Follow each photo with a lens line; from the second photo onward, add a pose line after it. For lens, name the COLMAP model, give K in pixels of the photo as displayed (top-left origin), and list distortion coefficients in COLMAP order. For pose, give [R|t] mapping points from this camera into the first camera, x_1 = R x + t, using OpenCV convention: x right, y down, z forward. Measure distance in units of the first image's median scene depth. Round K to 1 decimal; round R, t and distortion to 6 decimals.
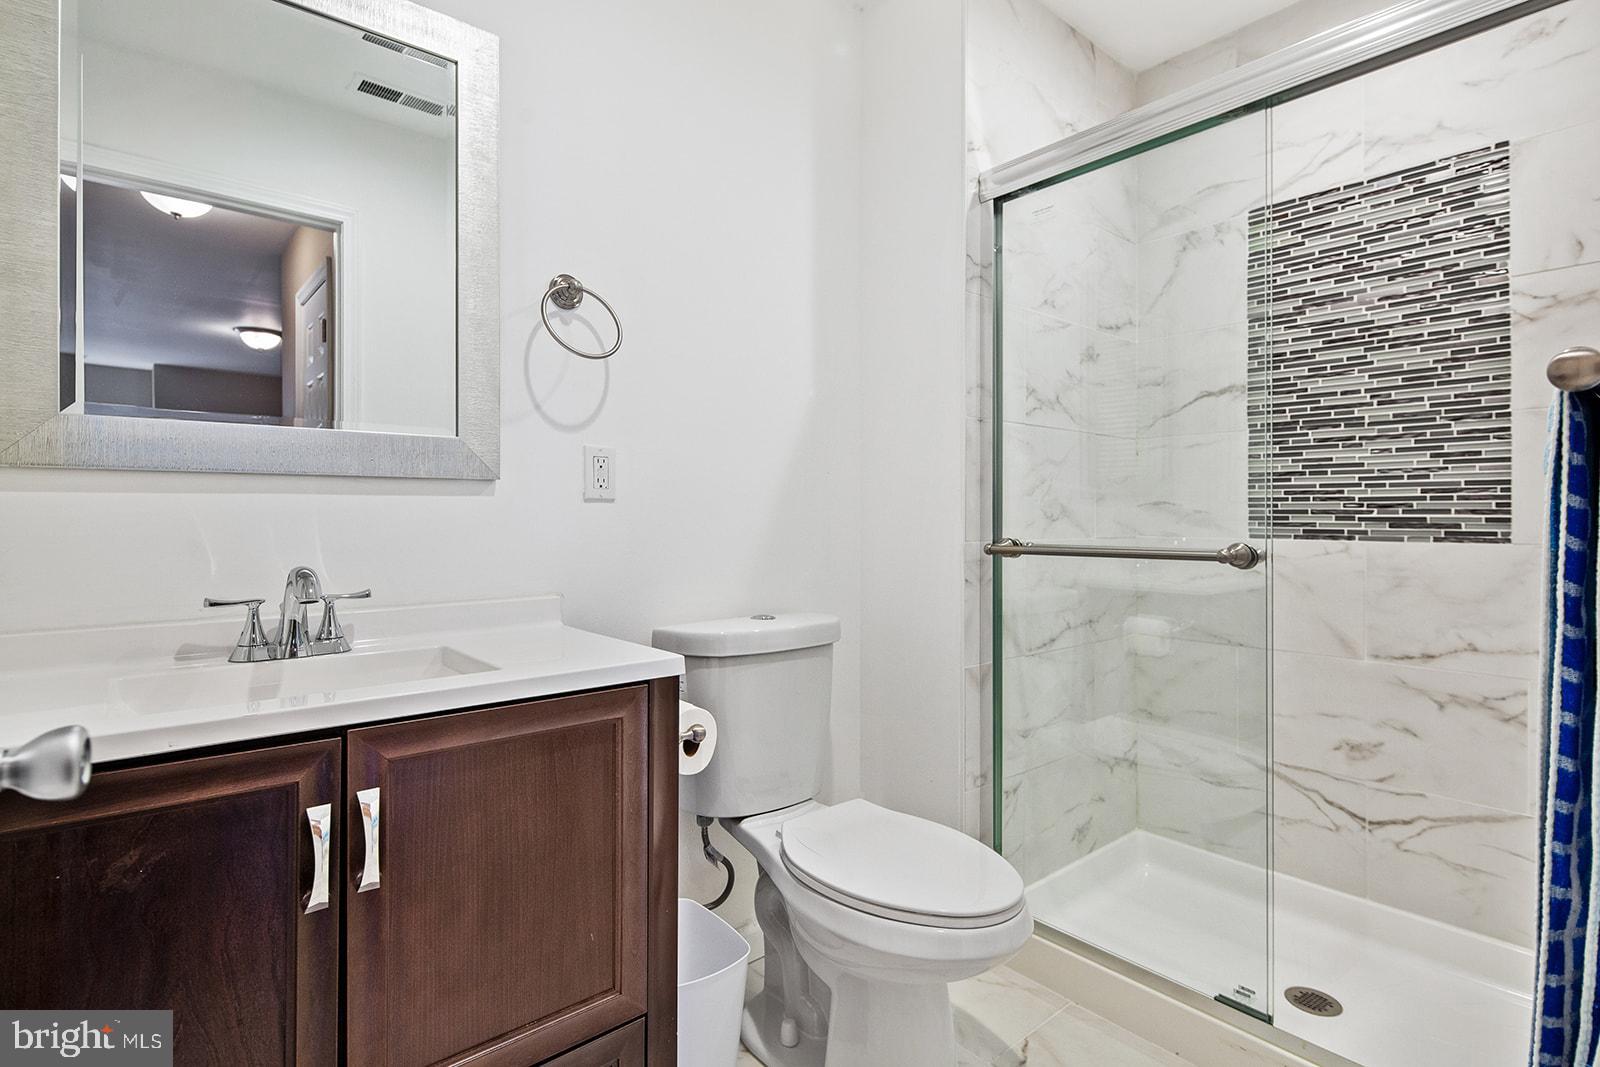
lens RADIAL K [[785.3, 0, 794.0], [0, 785.3, 526.8], [0, 0, 1]] dist [0.003660, -0.006627]
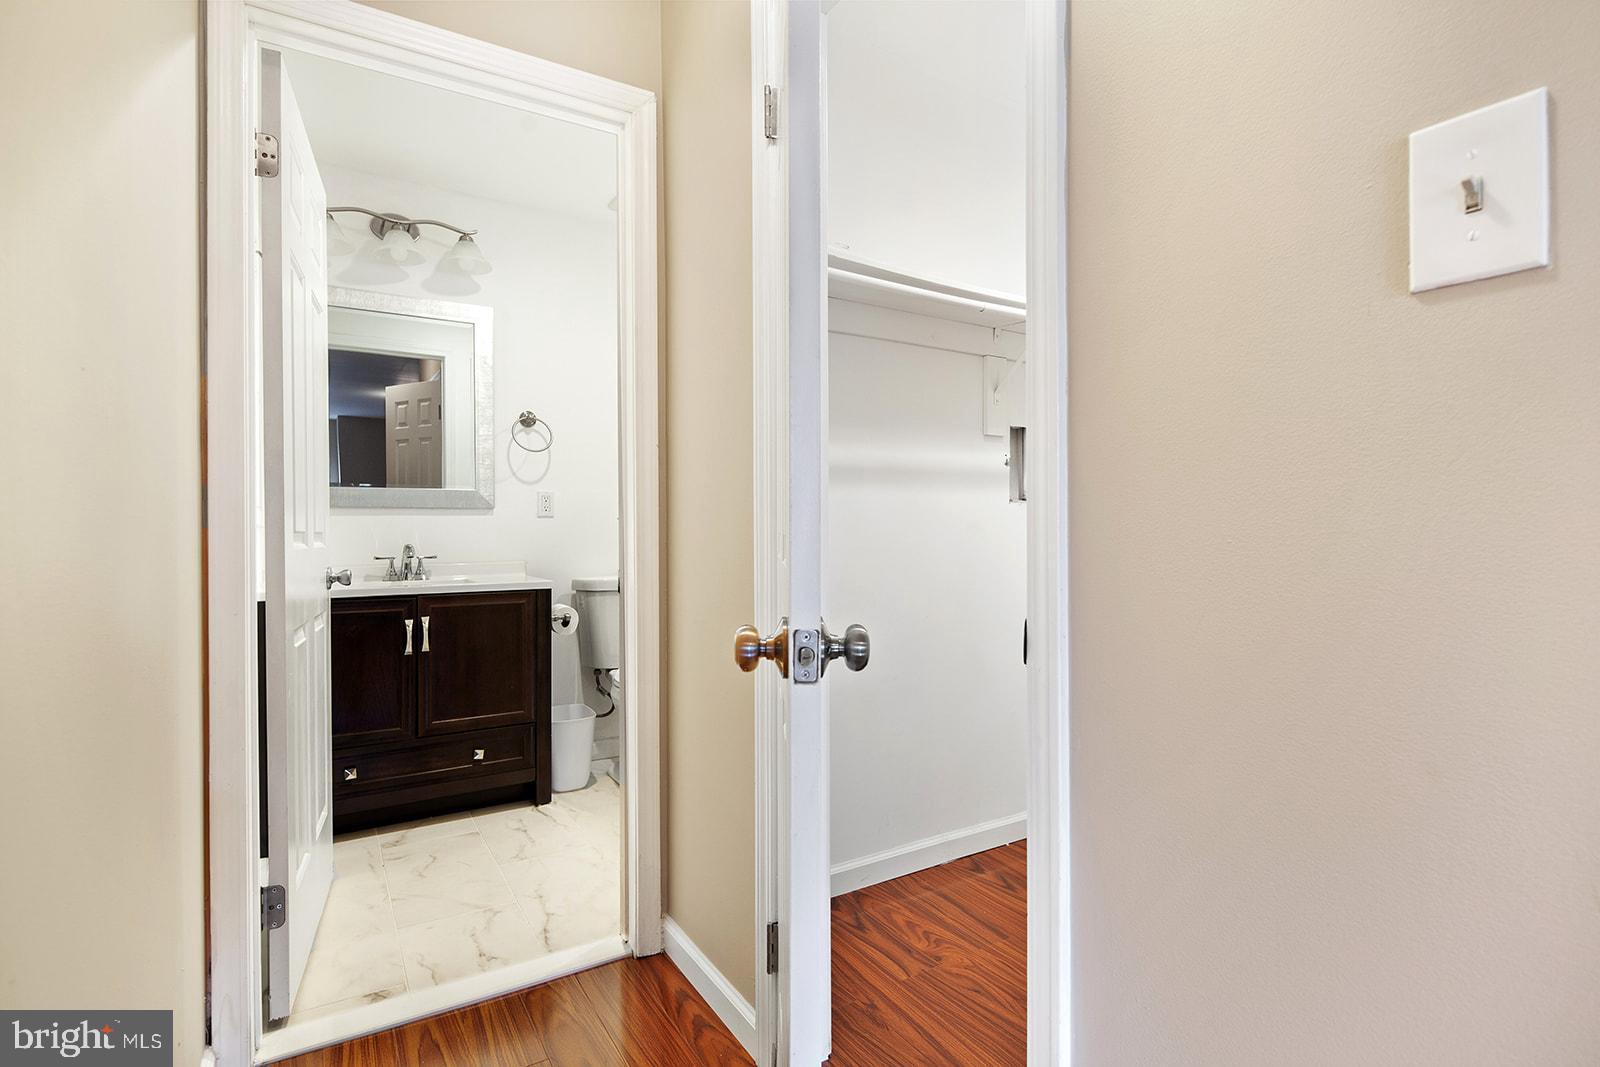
lens RADIAL K [[785.3, 0, 800.0], [0, 785.3, 531.9], [0, 0, 1]] dist [0.003660, -0.006627]
pose [[0.989389, -0.006829, -0.145133, 0.772693], [0.006309, 0.999972, -0.004042, 0.020644], [0.145157, 0.003084, 0.989404, -1.034546]]
